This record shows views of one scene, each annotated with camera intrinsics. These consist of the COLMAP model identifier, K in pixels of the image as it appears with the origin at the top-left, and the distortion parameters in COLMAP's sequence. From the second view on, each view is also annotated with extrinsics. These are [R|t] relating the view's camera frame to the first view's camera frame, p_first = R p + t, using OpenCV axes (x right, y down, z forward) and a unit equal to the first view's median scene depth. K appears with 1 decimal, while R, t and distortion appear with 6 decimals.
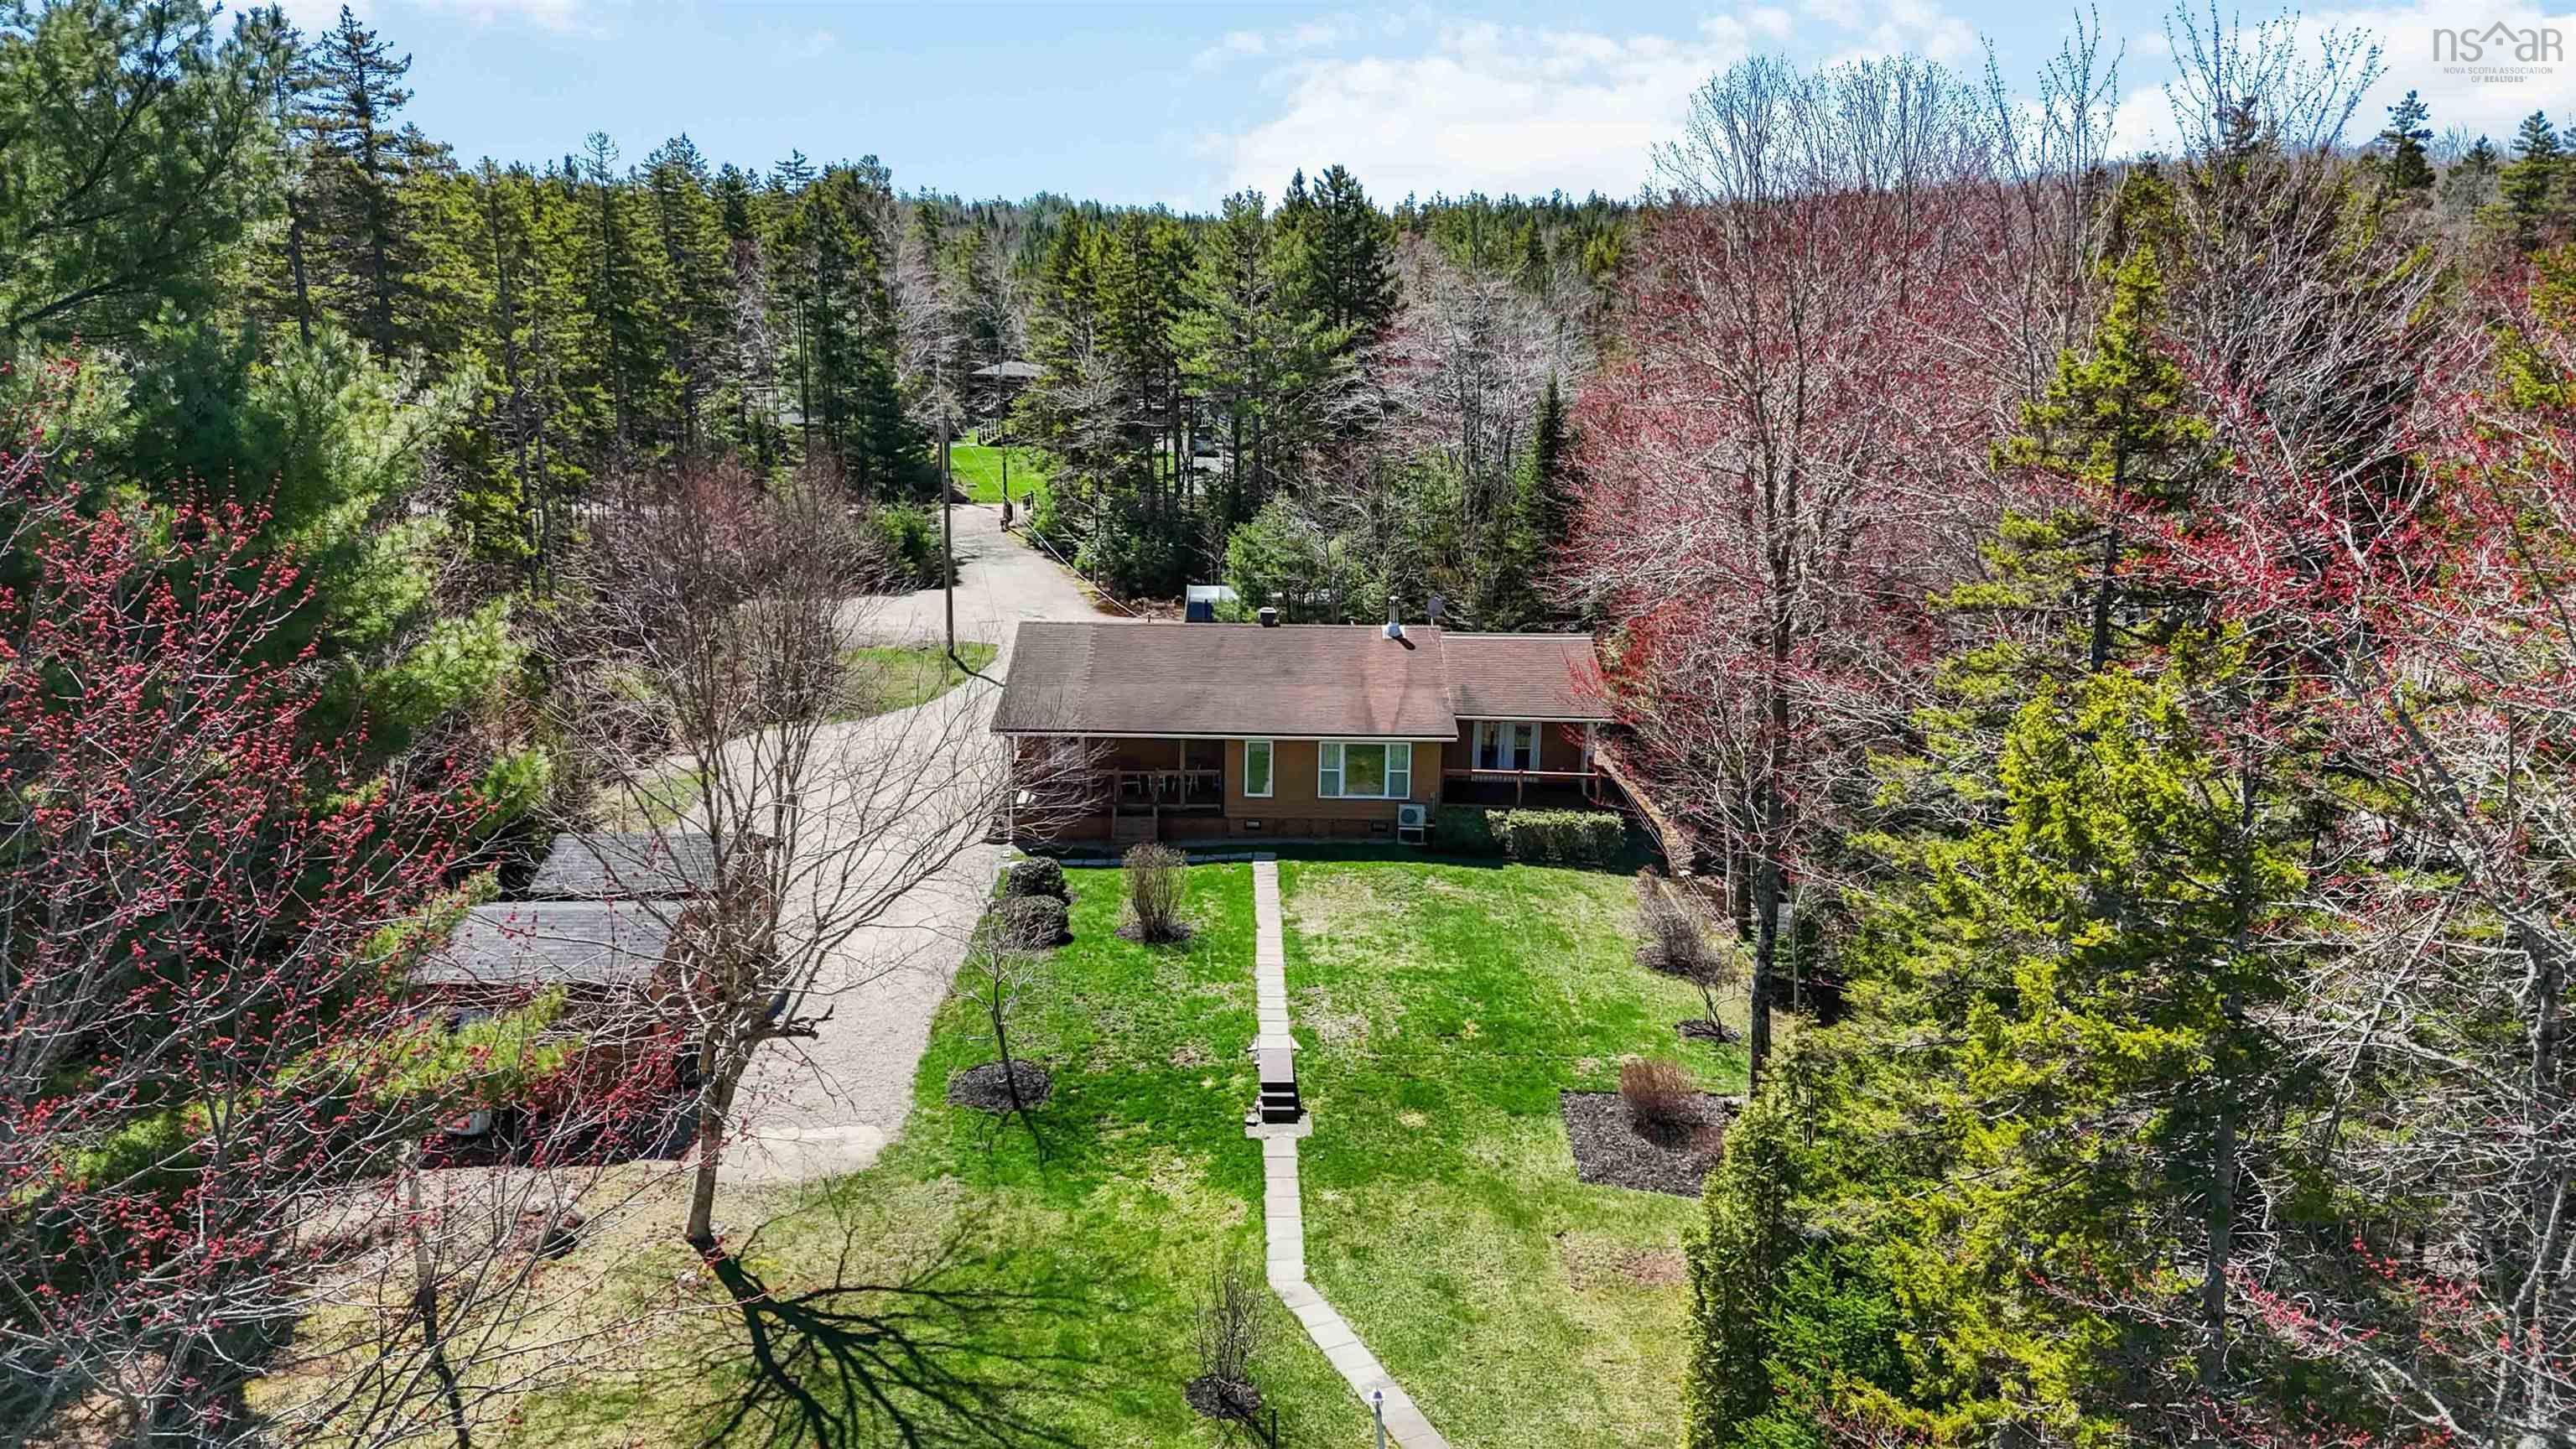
lens RADIAL K [[1881.1, 0, 1288.0], [0, 1881.1, 724.5], [0, 0, 1]] dist [0.064819, -0.085661]
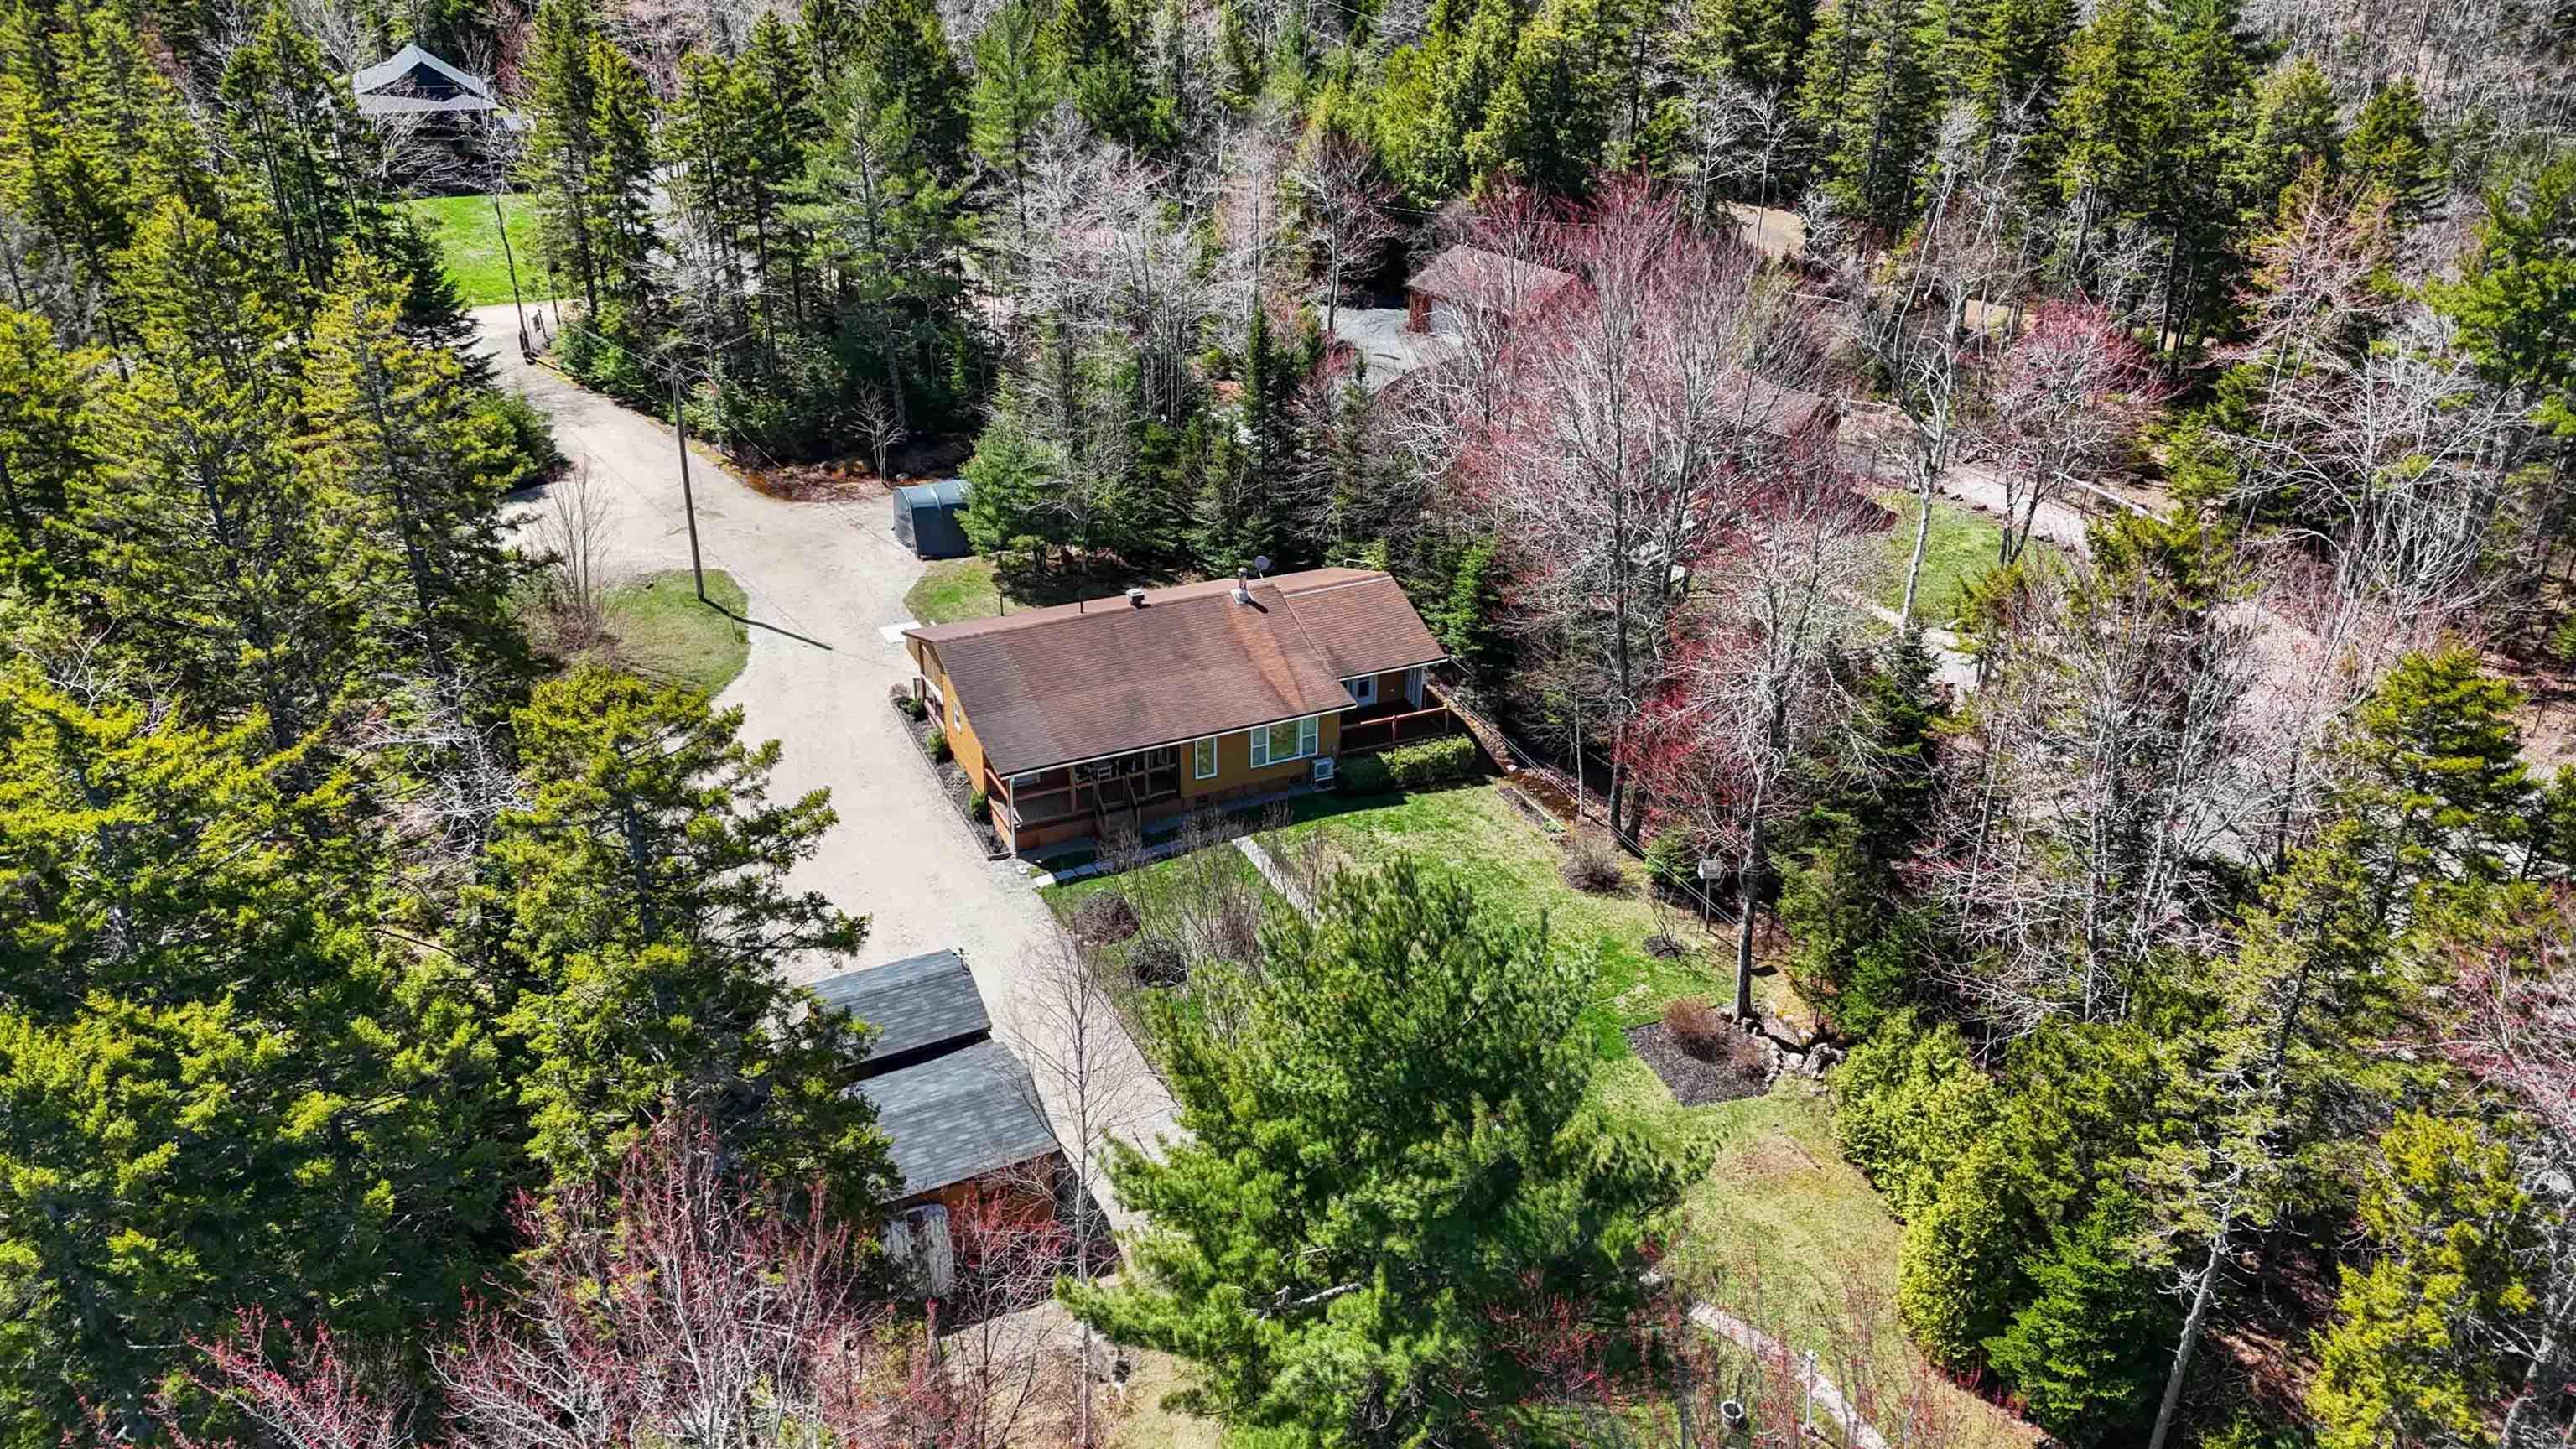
lens RADIAL K [[1914.8, 0, 1288.0], [0, 1914.8, 724.5], [0, 0, 1]] dist [0.084199, -0.087716]
pose [[0.905972, -0.190375, 0.378116, -0.456637], [0.086907, 0.957794, 0.274002, -0.349954], [-0.414320, -0.215377, 0.884280, -0.123697]]
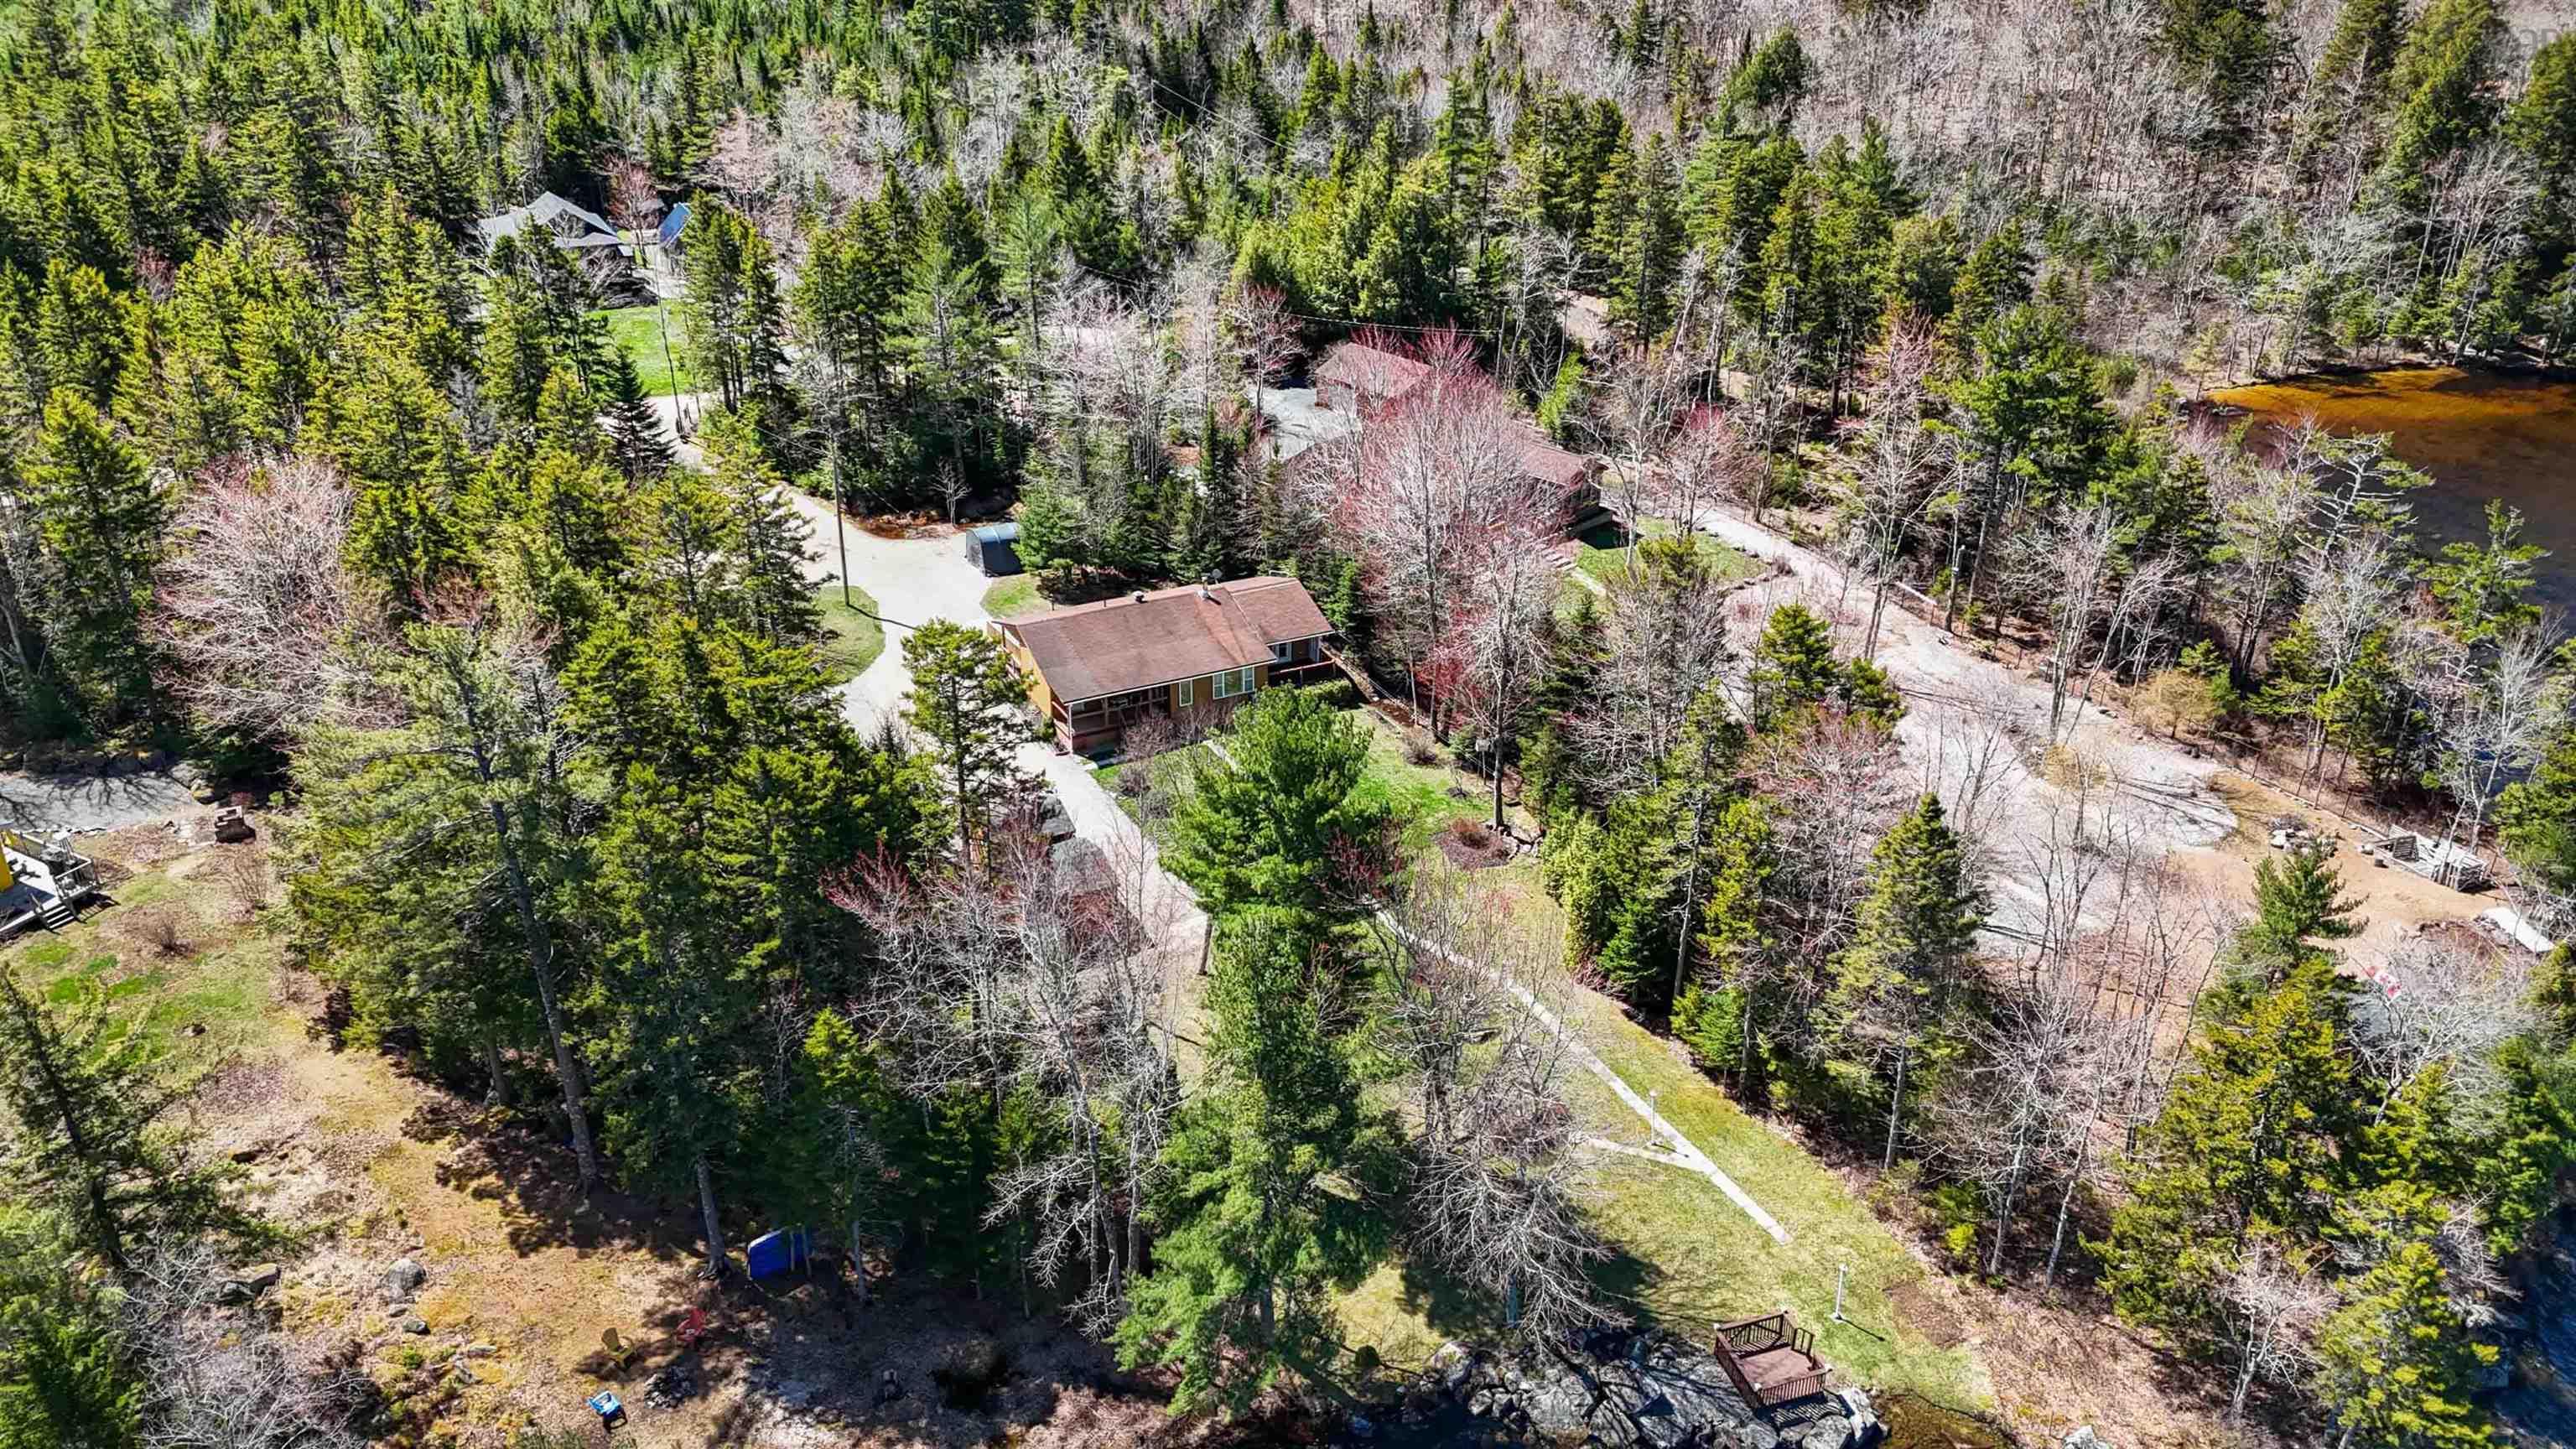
lens RADIAL K [[1881.1, 0, 1288.0], [0, 1881.1, 724.5], [0, 0, 1]] dist [0.064819, -0.085661]
pose [[0.889939, -0.205859, 0.406978, -0.780405], [0.098616, 0.958084, 0.268978, -0.496078], [-0.445291, -0.199239, 0.872937, -0.846244]]
